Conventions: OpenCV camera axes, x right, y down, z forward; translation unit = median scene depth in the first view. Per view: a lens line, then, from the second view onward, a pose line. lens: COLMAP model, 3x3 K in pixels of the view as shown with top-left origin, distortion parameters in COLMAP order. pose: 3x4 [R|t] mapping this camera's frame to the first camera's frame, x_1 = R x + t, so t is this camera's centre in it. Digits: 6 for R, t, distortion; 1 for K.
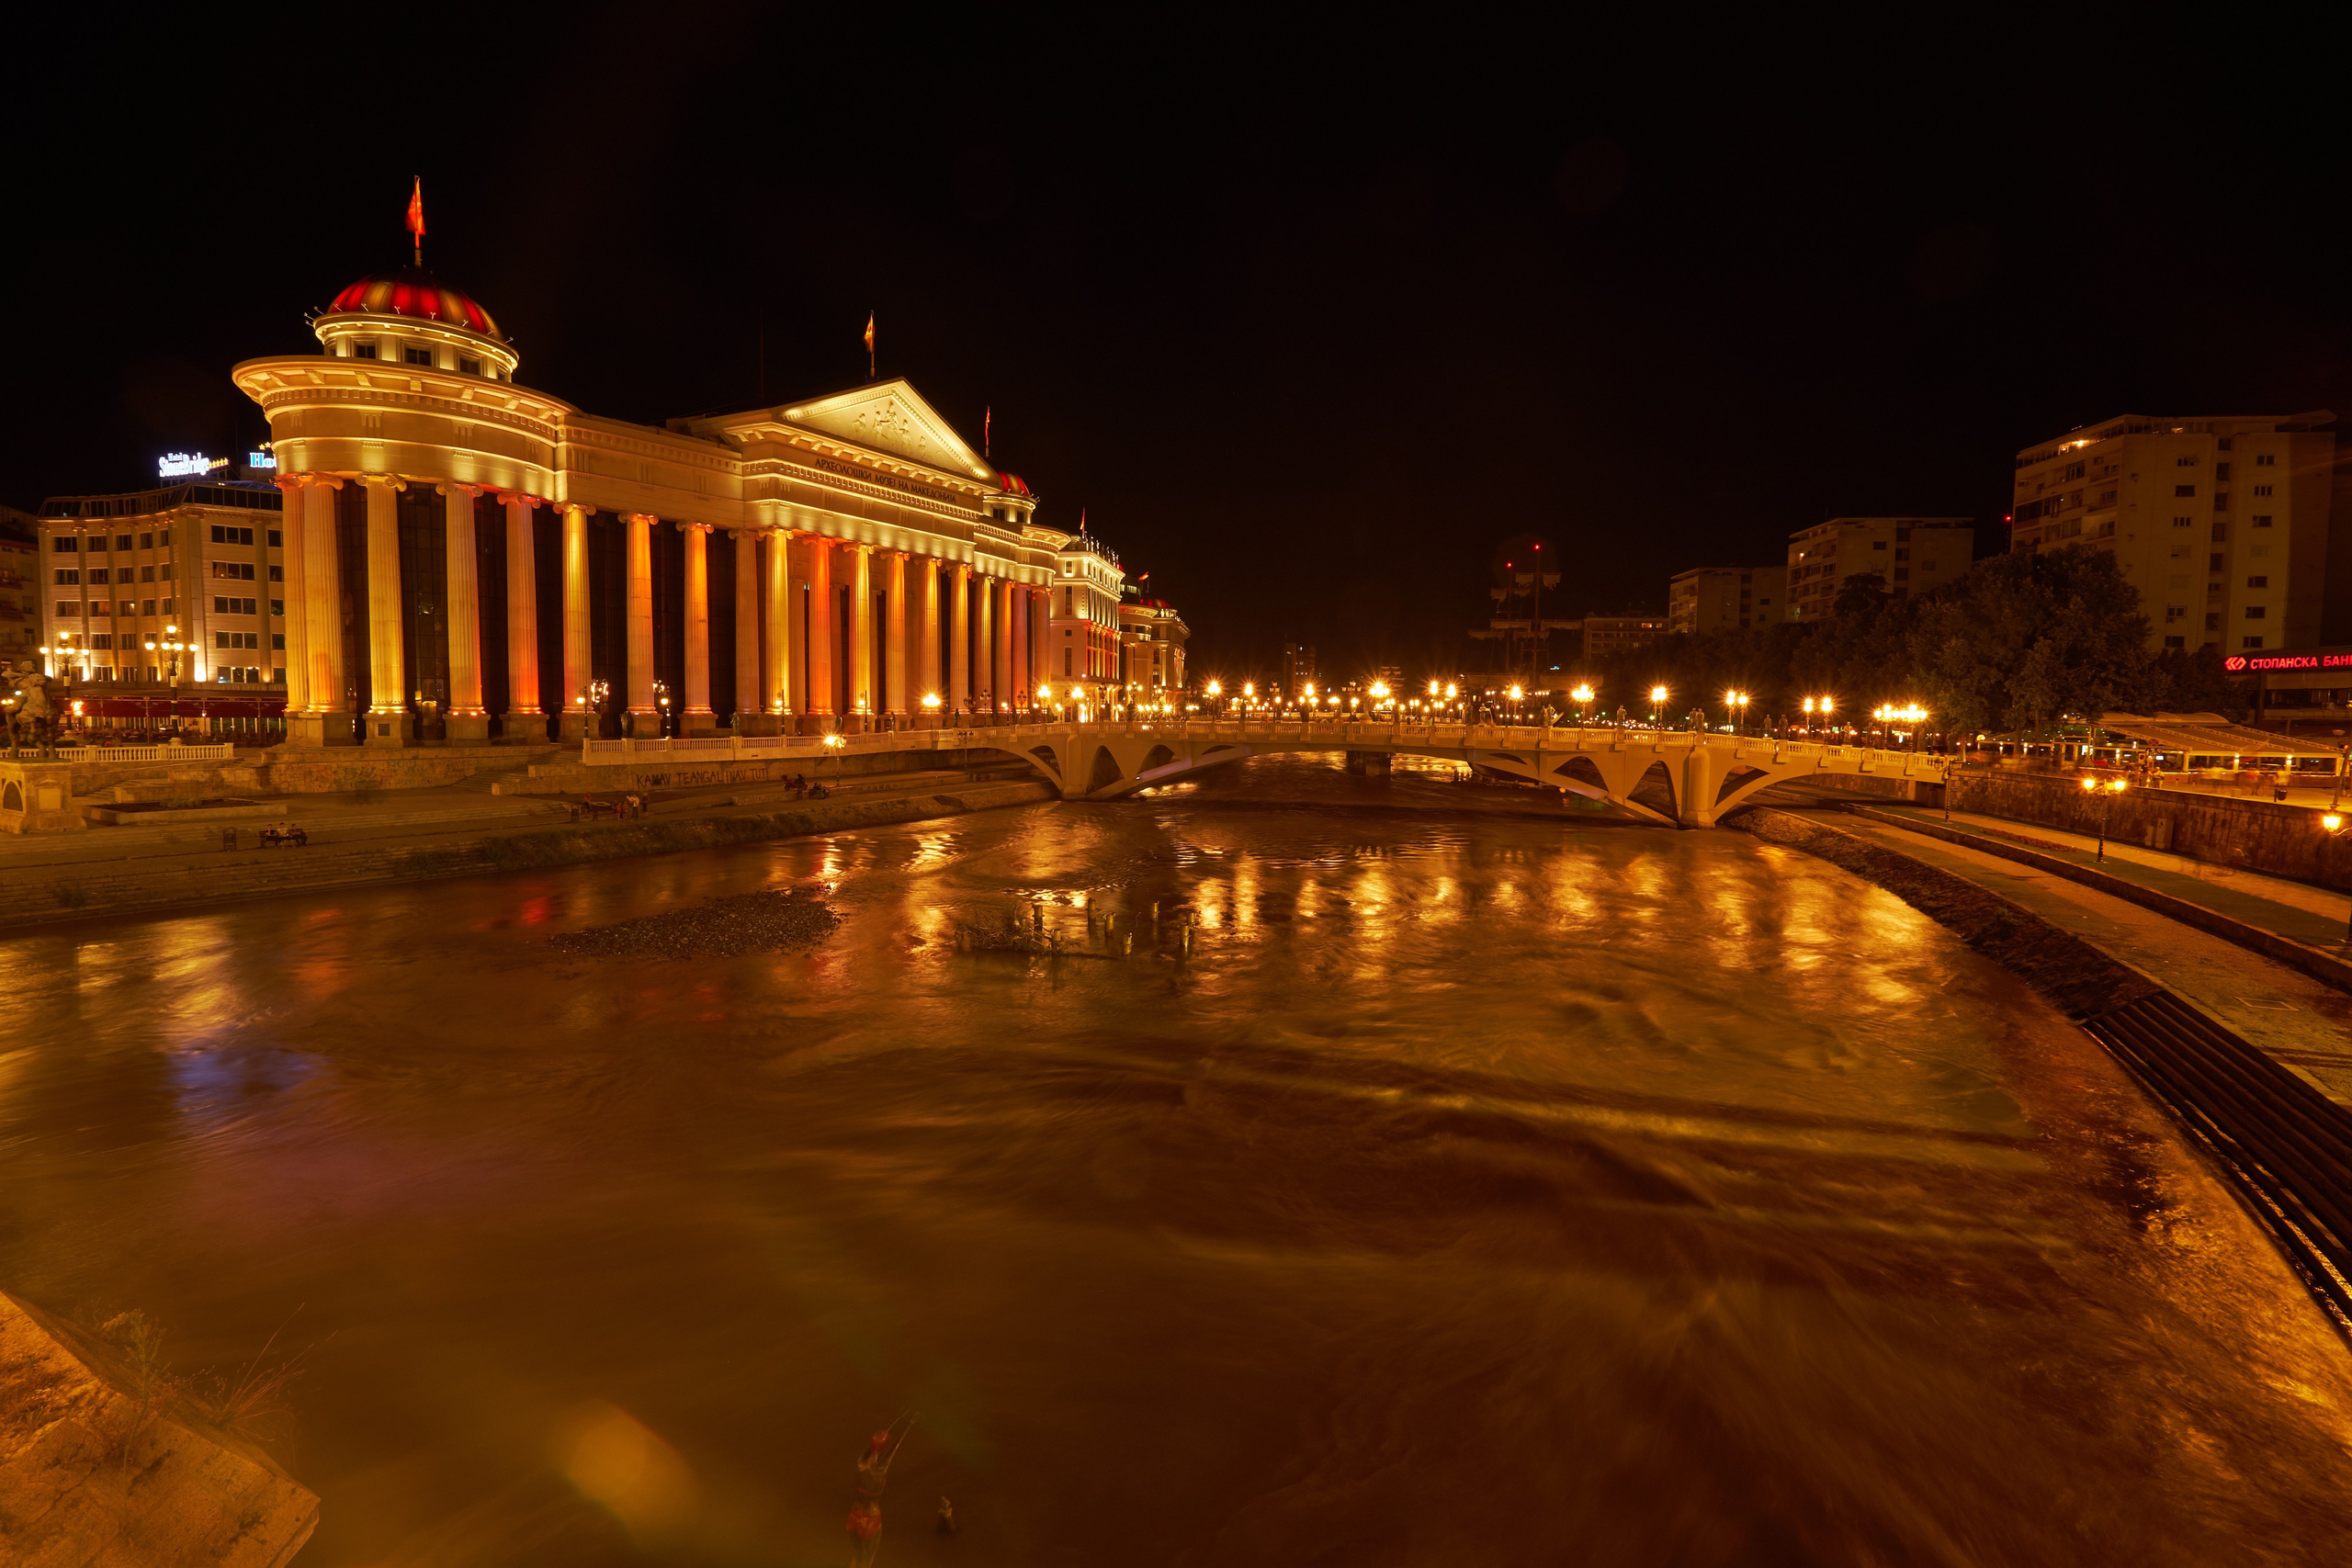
lens RADIAL K [[1096.9, 0, 1173.4], [0, 1096.9, 782.8], [0, 0, 1]] dist [-0.002666, -0.001463]
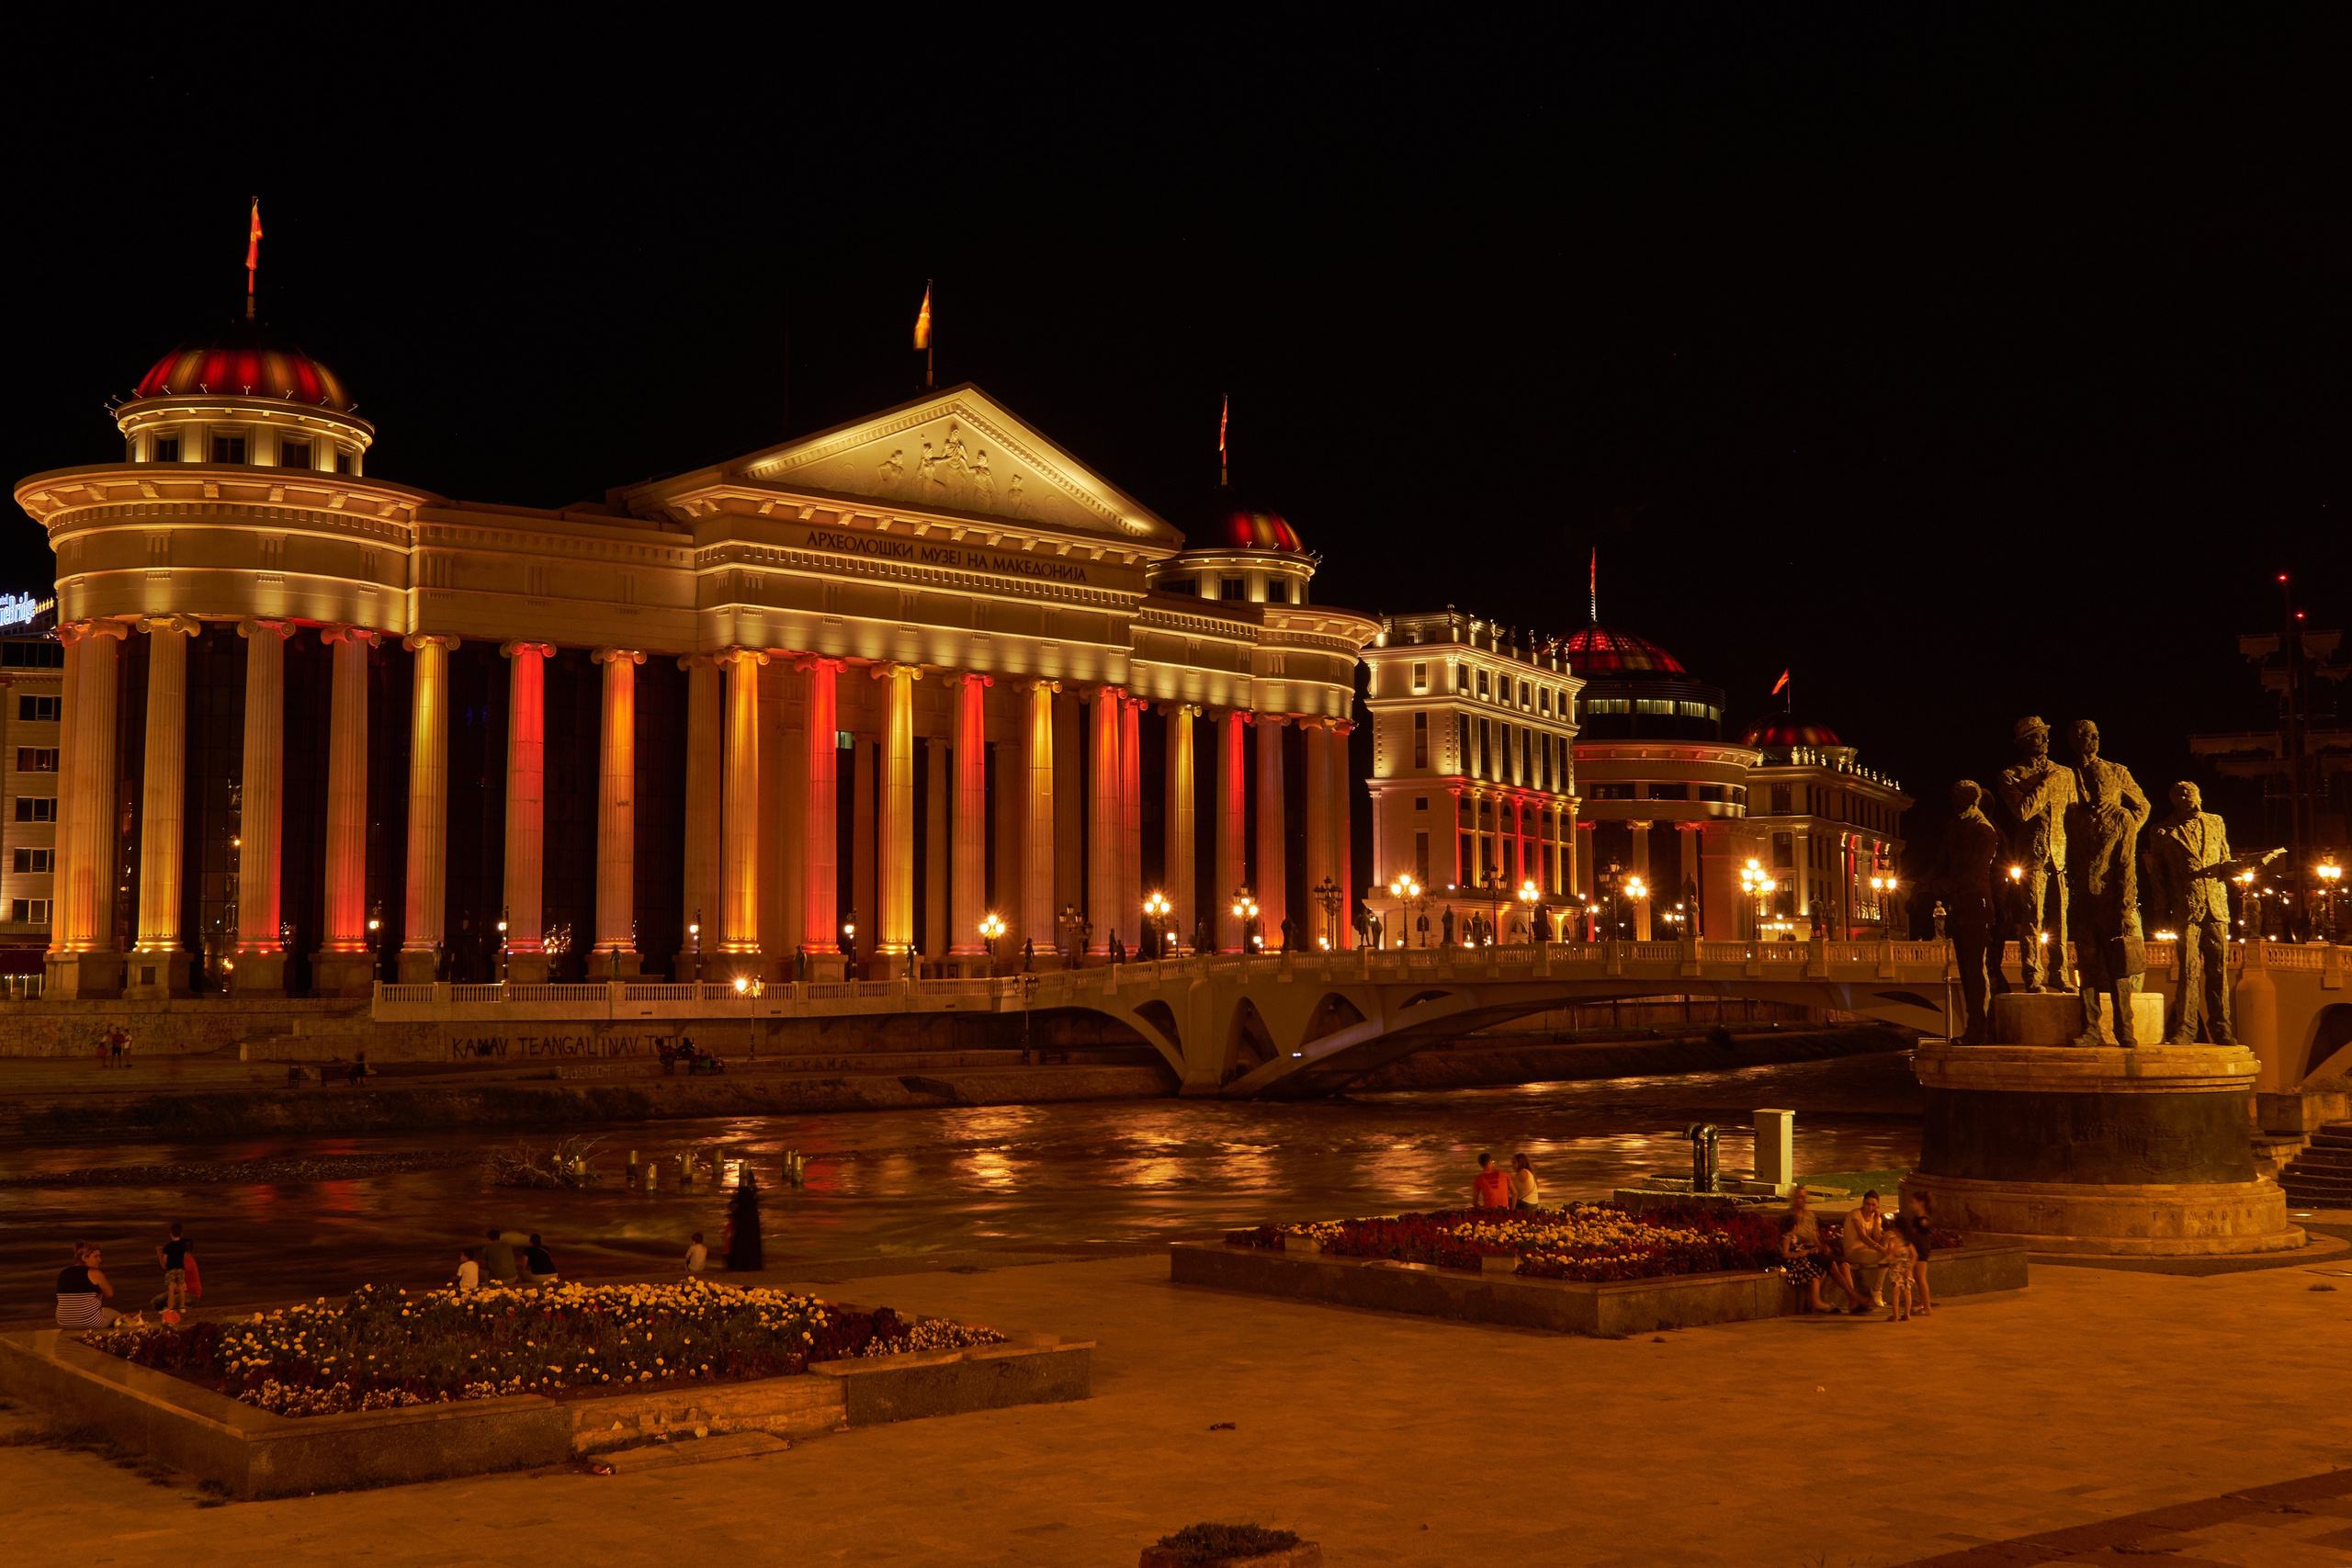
lens RADIAL K [[2556.4, 0, 1173.4], [0, 2556.4, 768.7], [0, 0, 1]] dist [0.006717, 0.000000]
pose [[0.933465, -0.046680, -0.355618, 0.392365], [-0.009541, 0.987912, -0.154722, 0.056036], [0.358542, 0.147821, 0.921736, -0.235050]]
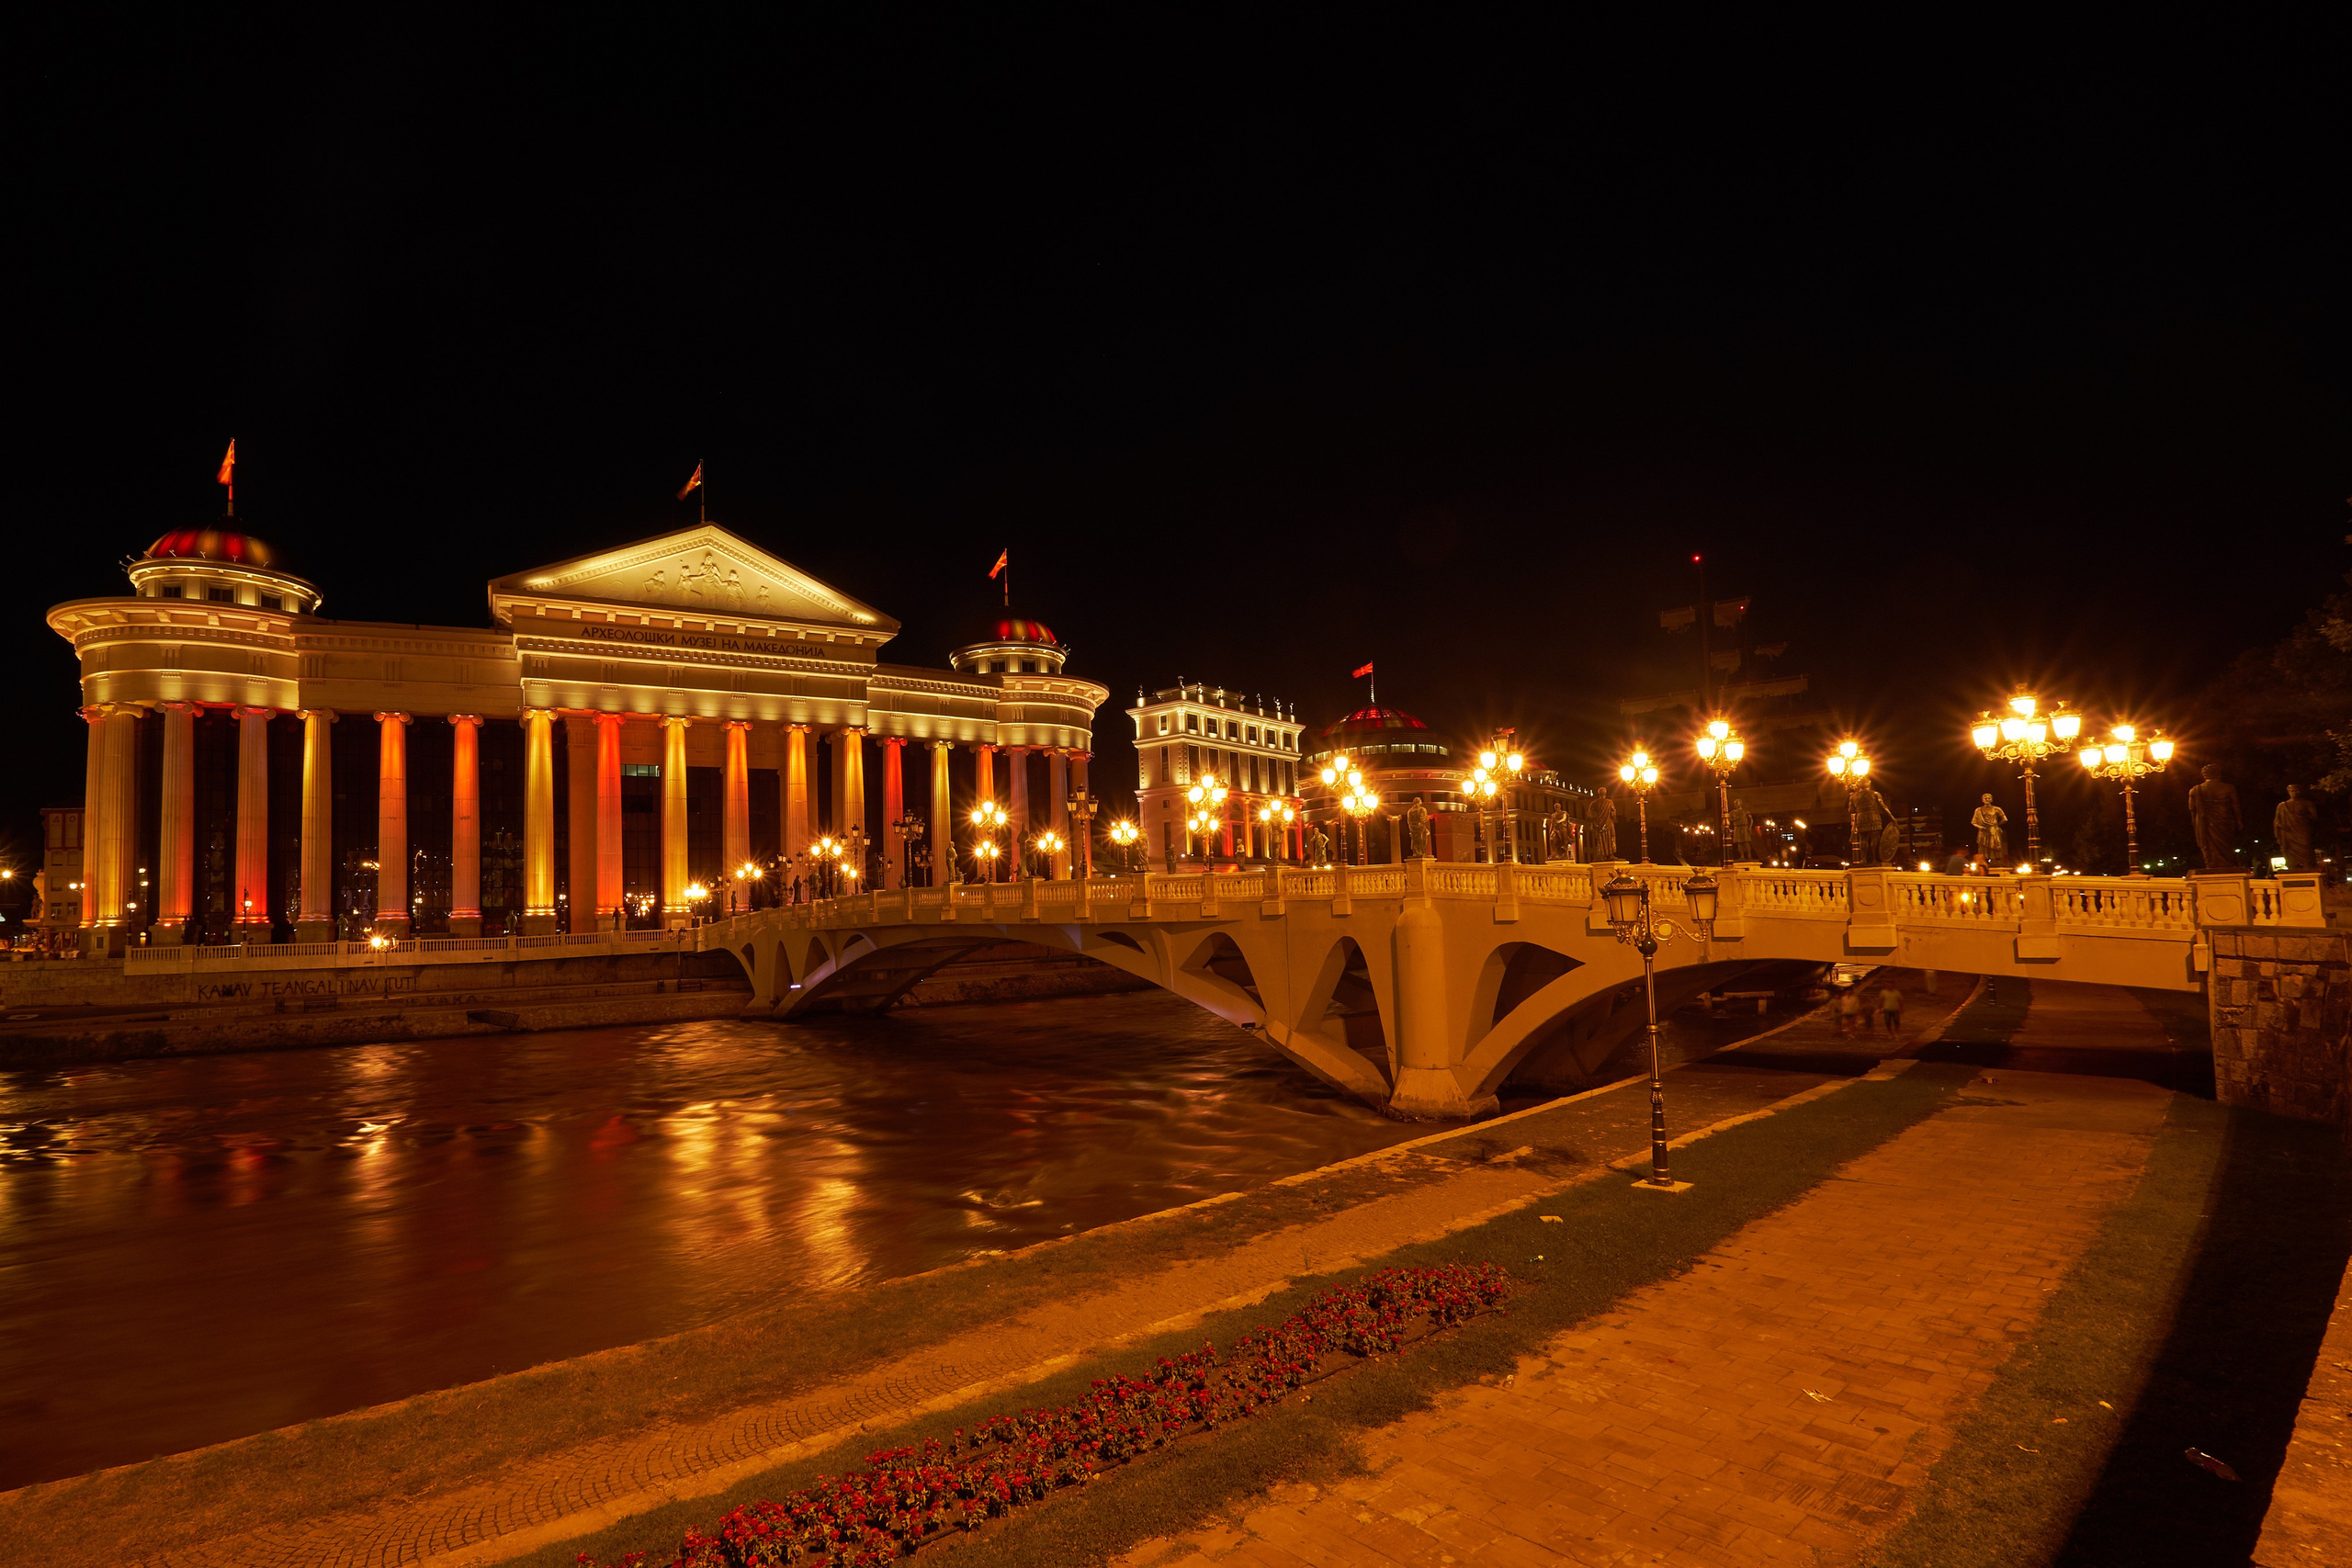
lens RADIAL K [[1106.4, 0, 1067.7], [0, 1106.4, 850.2], [0, 0, 1]] dist [-0.003249, -0.000422]
pose [[0.822276, -0.074393, -0.564206, 0.534777], [0.001305, 0.991663, -0.128853, 0.000602], [0.569088, 0.105216, 0.815517, 0.552223]]
